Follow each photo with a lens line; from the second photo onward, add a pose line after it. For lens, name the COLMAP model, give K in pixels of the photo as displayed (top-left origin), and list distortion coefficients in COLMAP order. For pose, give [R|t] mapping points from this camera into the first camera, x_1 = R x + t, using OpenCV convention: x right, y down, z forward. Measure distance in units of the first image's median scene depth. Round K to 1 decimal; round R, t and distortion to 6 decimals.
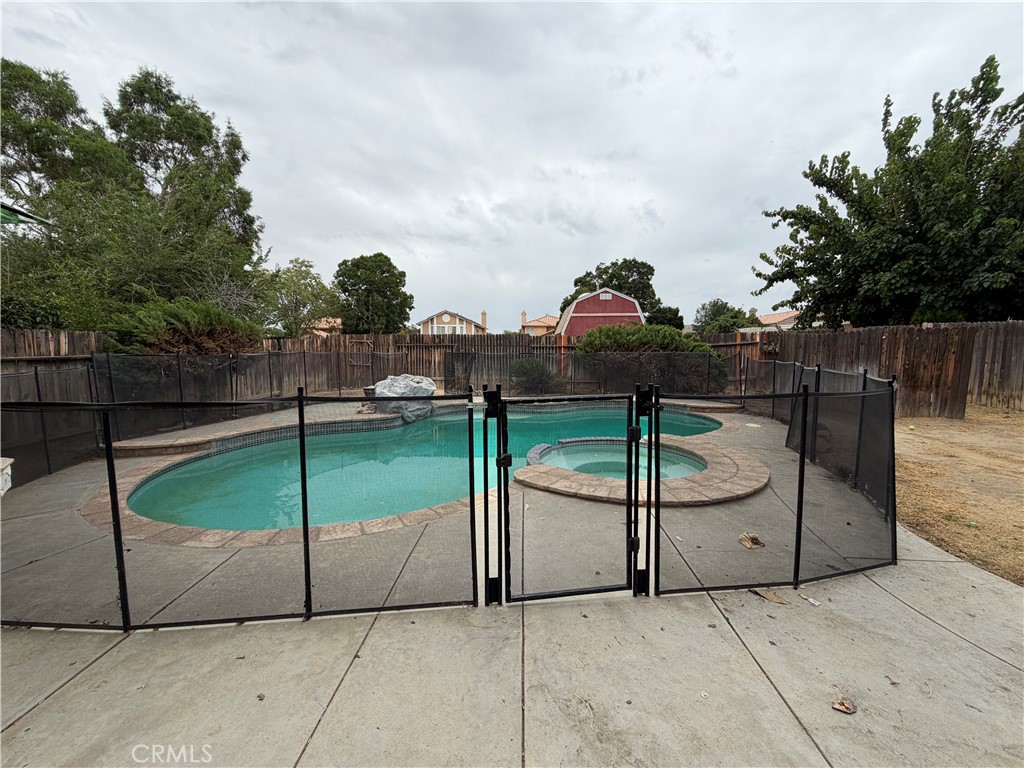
lens RADIAL K [[409.5, 0, 508.3], [0, 409.5, 384.6], [0, 0, 1]] dist [-0.000193, 0.000075]
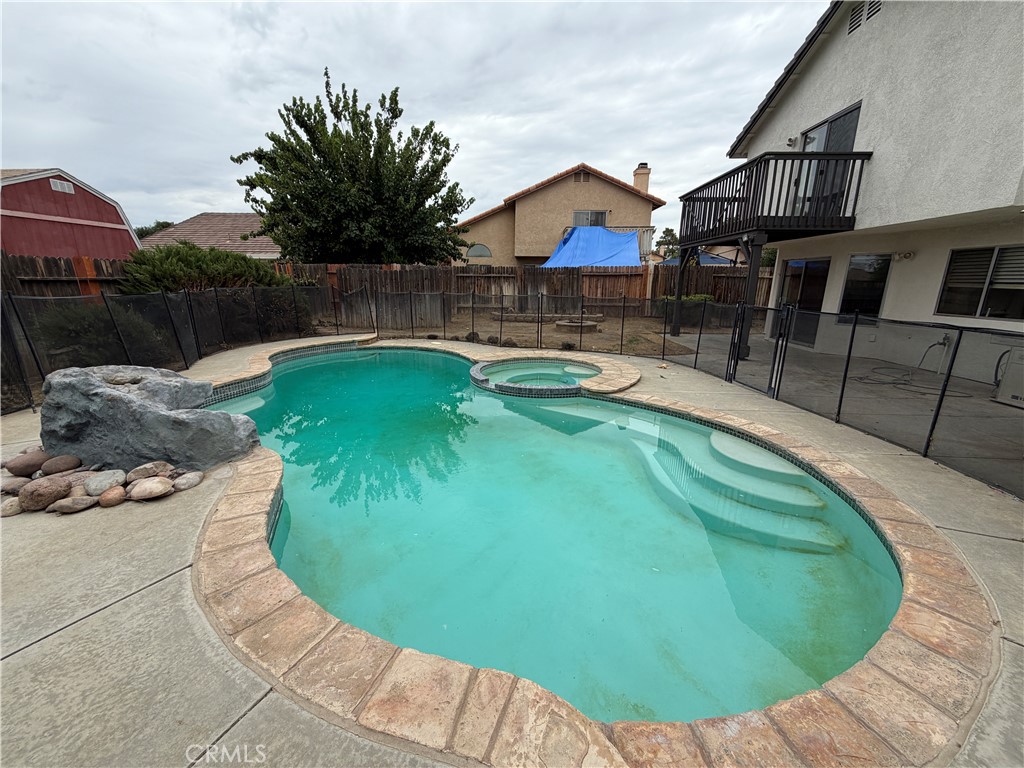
lens RADIAL K [[409.5, 0, 508.3], [0, 409.5, 384.6], [0, 0, 1]] dist [-0.000193, 0.000075]
pose [[-0.021680, -0.250073, 0.967984, -0.572730], [0.082726, 0.964443, 0.251011, -0.066396], [-0.996336, 0.085519, -0.000221, 0.624913]]
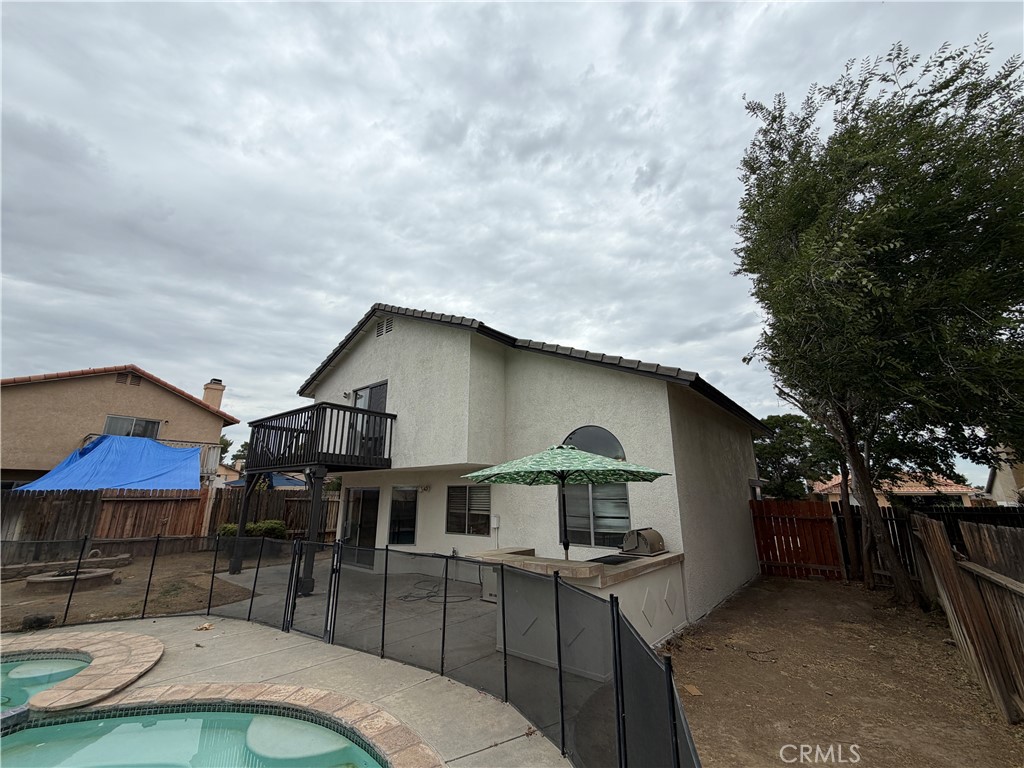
lens RADIAL K [[407.1, 0, 512.0], [0, 407.1, 384.0], [0, 0, 1]] dist [0.000848, 0.000137]
pose [[-0.808211, 0.151656, 0.569030, -0.590664], [0.050472, 0.980554, -0.189648, -0.097379], [-0.586726, -0.124555, -0.800149, 0.592067]]
